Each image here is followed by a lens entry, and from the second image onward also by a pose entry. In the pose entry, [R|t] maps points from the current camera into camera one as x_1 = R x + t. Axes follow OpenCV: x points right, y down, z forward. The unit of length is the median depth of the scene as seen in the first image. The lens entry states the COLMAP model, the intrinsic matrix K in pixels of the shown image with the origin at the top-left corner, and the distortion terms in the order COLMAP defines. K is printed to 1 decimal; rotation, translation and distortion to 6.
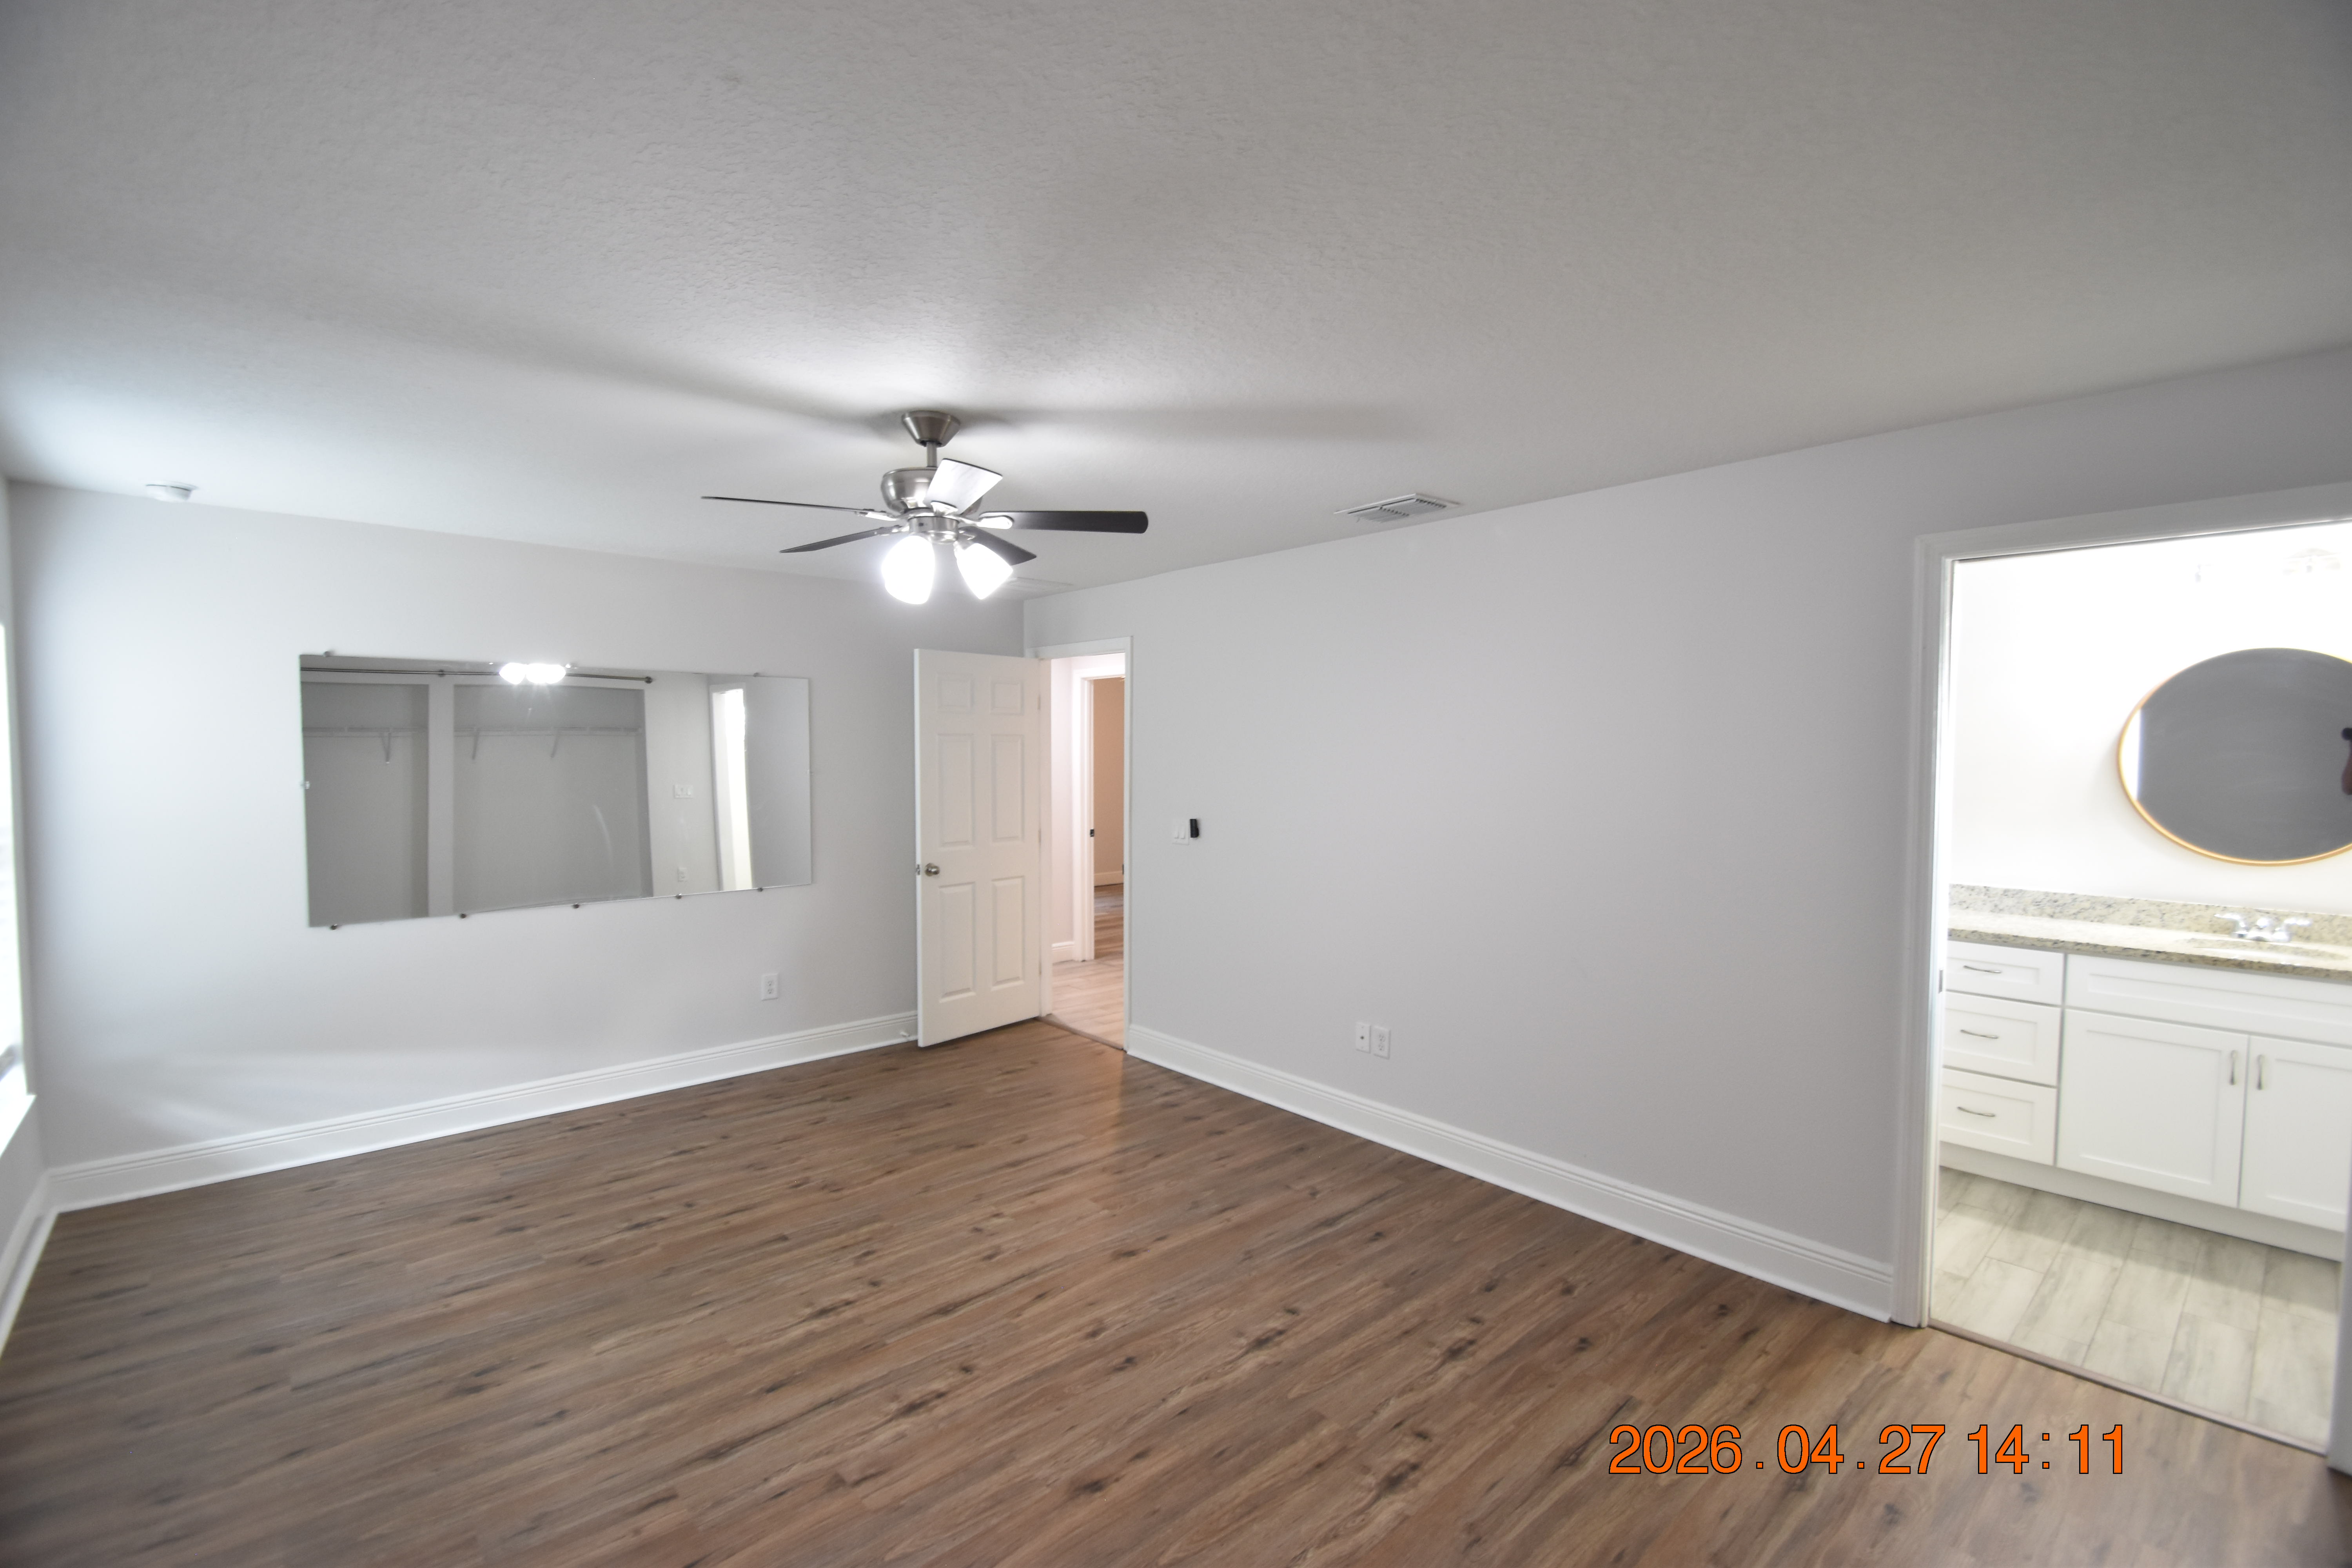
lens RADIAL K [[1026.6, 0, 1163.4], [0, 1026.6, 781.3], [0, 0, 1]] dist [0.009008, -0.013561]
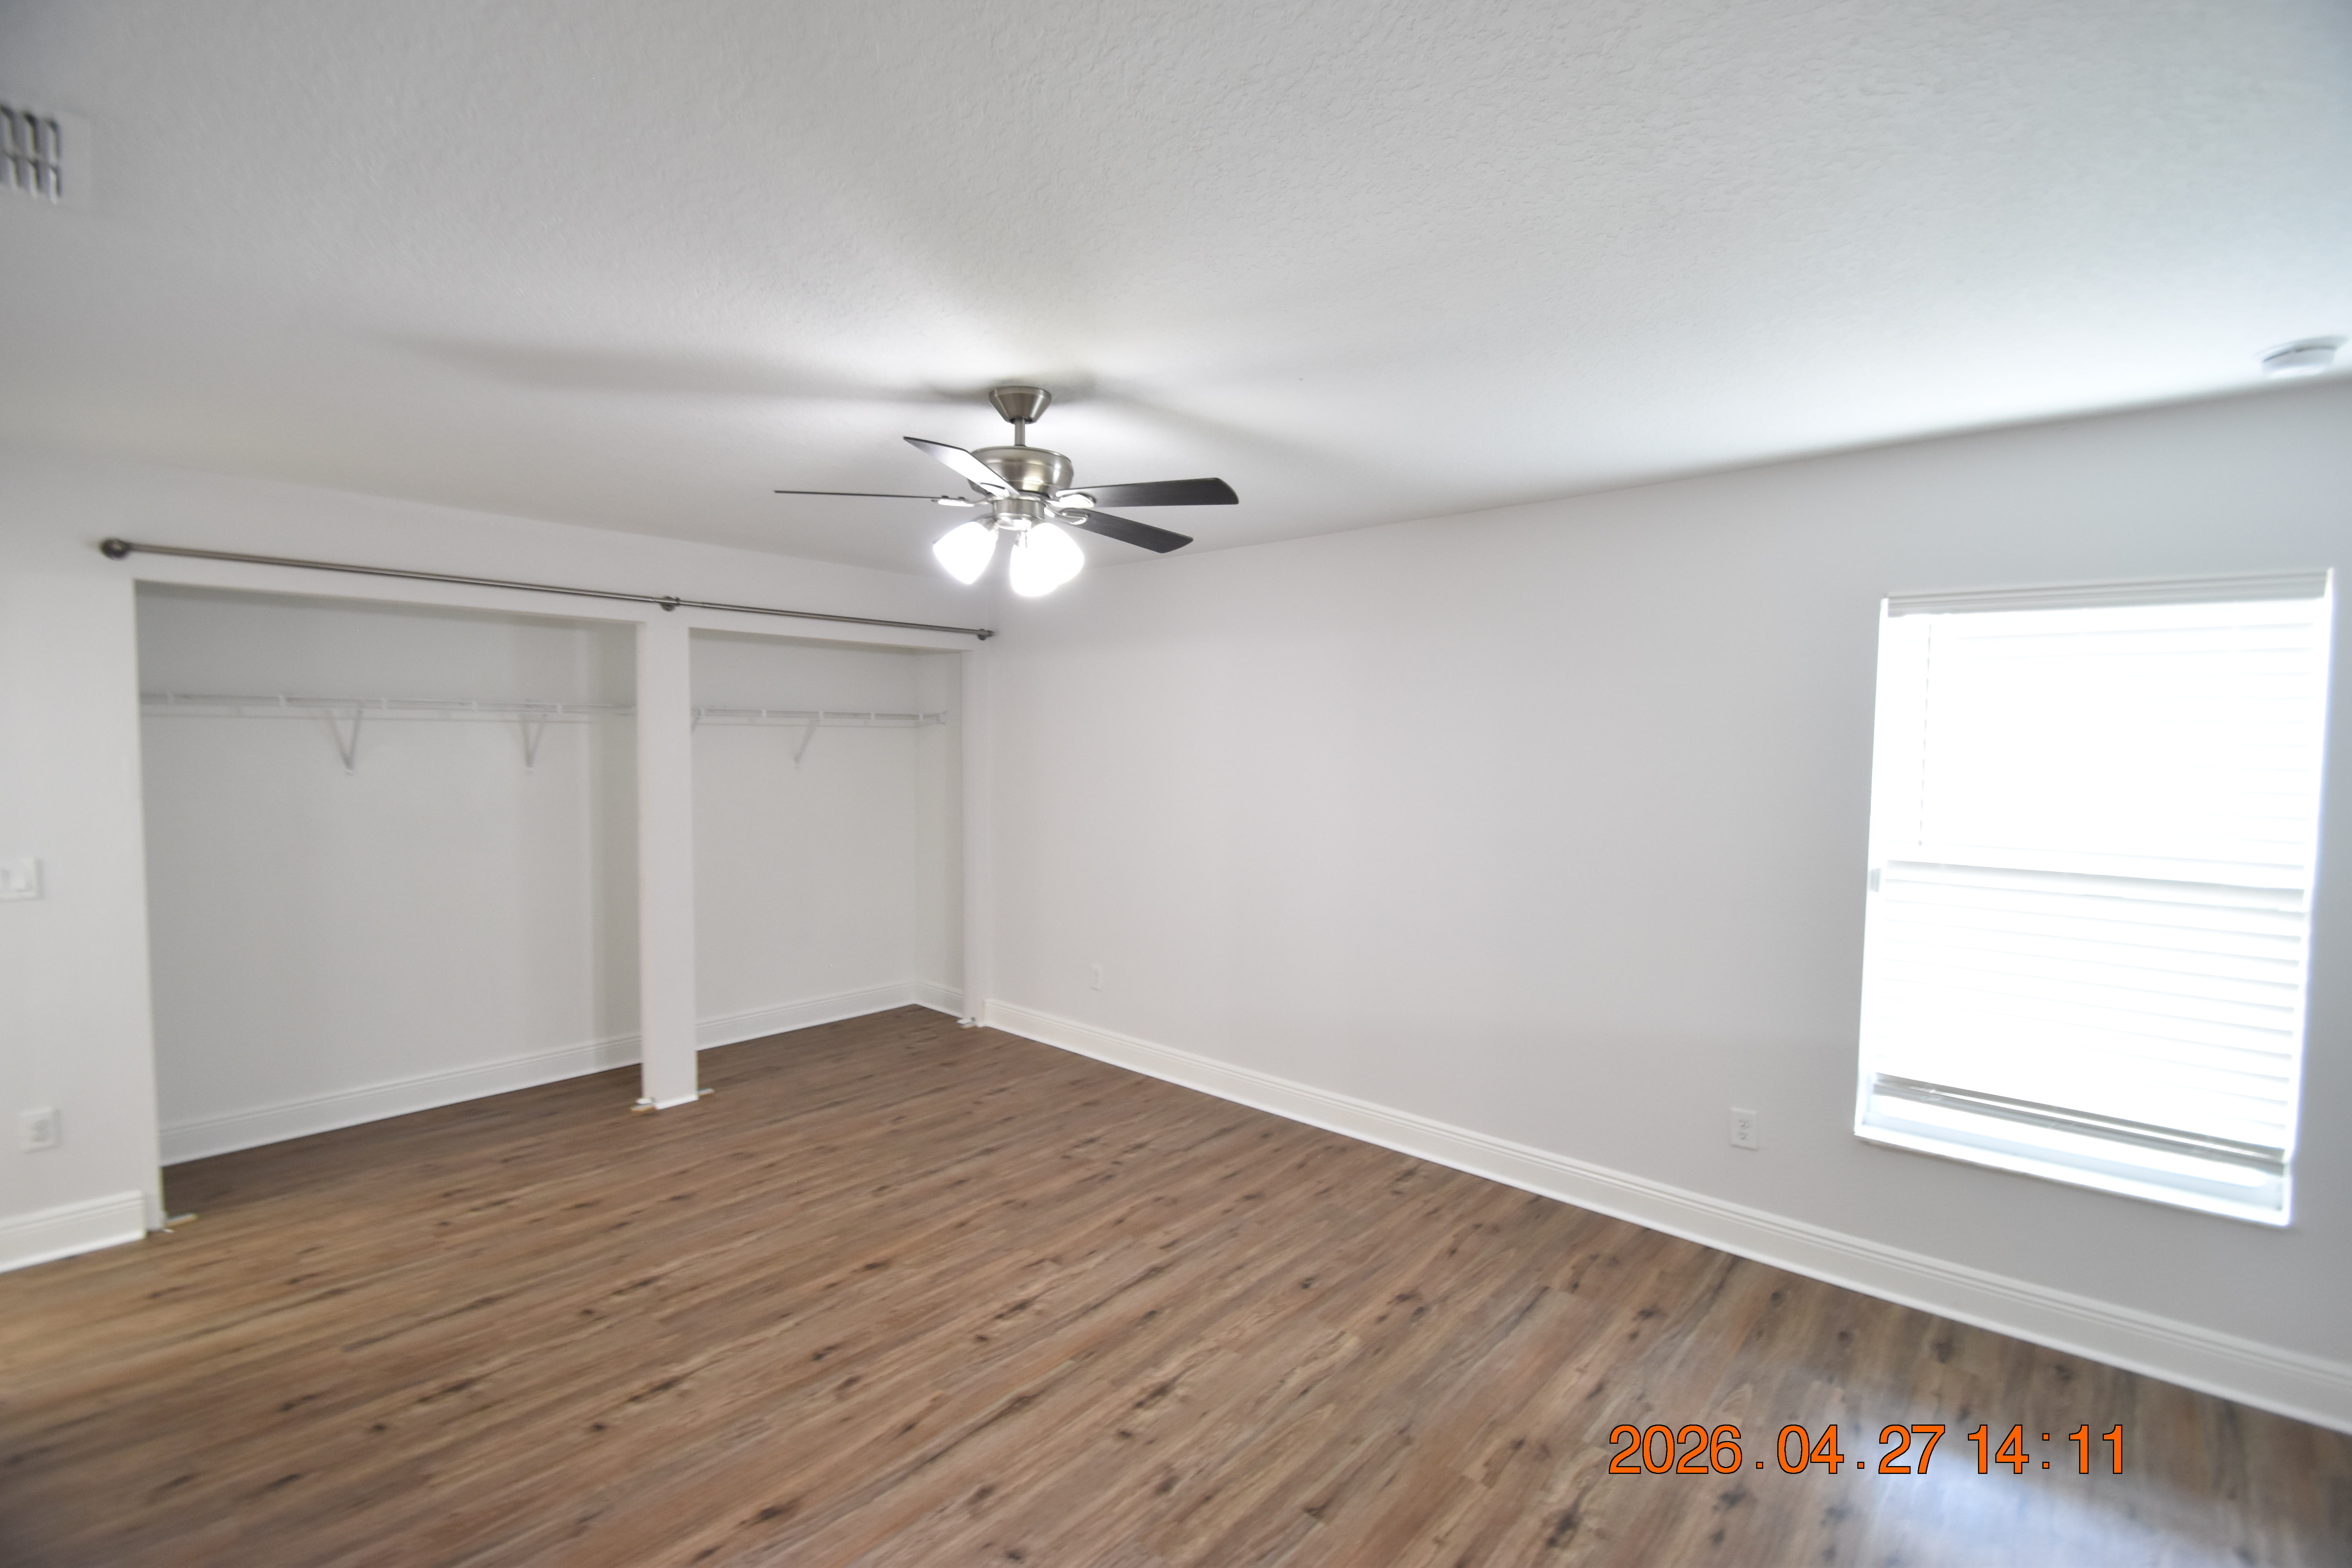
lens RADIAL K [[1026.6, 0, 1160.5], [0, 1026.6, 795.0], [0, 0, 1]] dist [0.009008, -0.013561]
pose [[-0.993588, -0.004413, -0.112975, -0.201835], [-0.013812, 0.996491, 0.082548, -0.056426], [0.112214, 0.083579, -0.990163, 1.613297]]
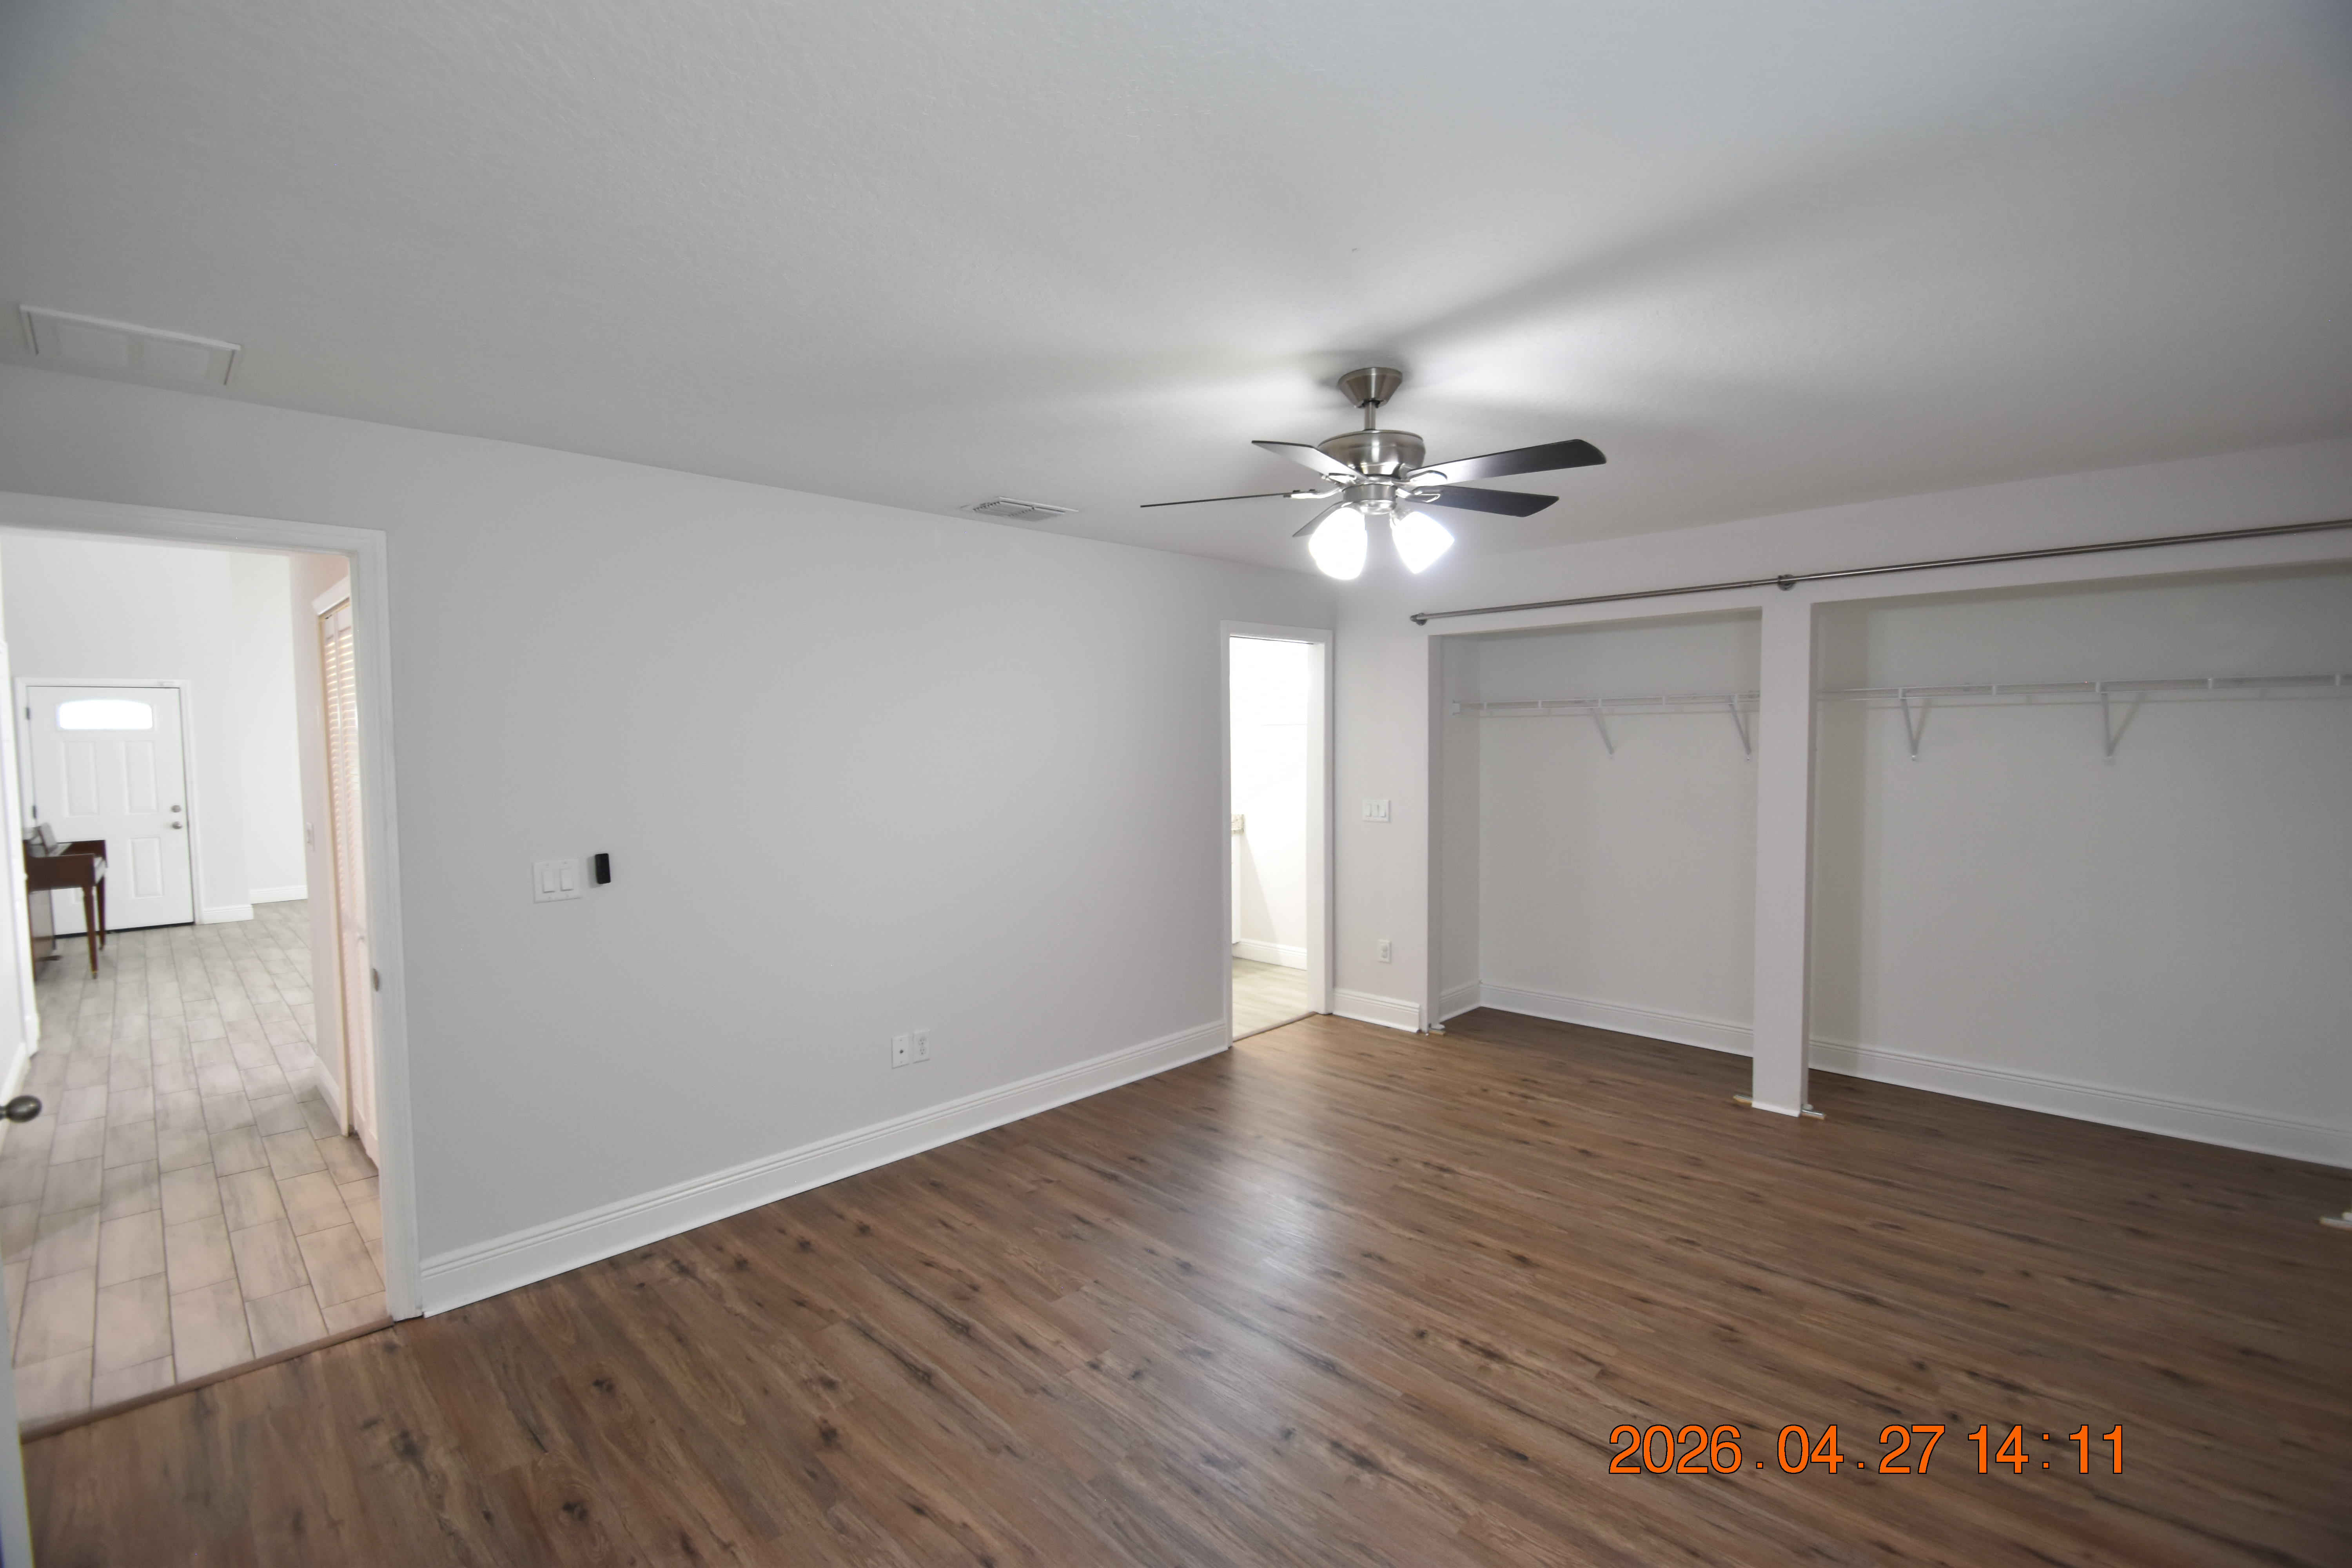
lens RADIAL K [[1026.6, 0, 1185.1], [0, 1026.6, 798.3], [0, 0, 1]] dist [0.009008, -0.013561]
pose [[-0.073336, -0.063951, 0.995255, -0.938089], [0.042441, 0.996838, 0.067180, -0.037029], [-0.996404, 0.047166, -0.070390, 1.029149]]
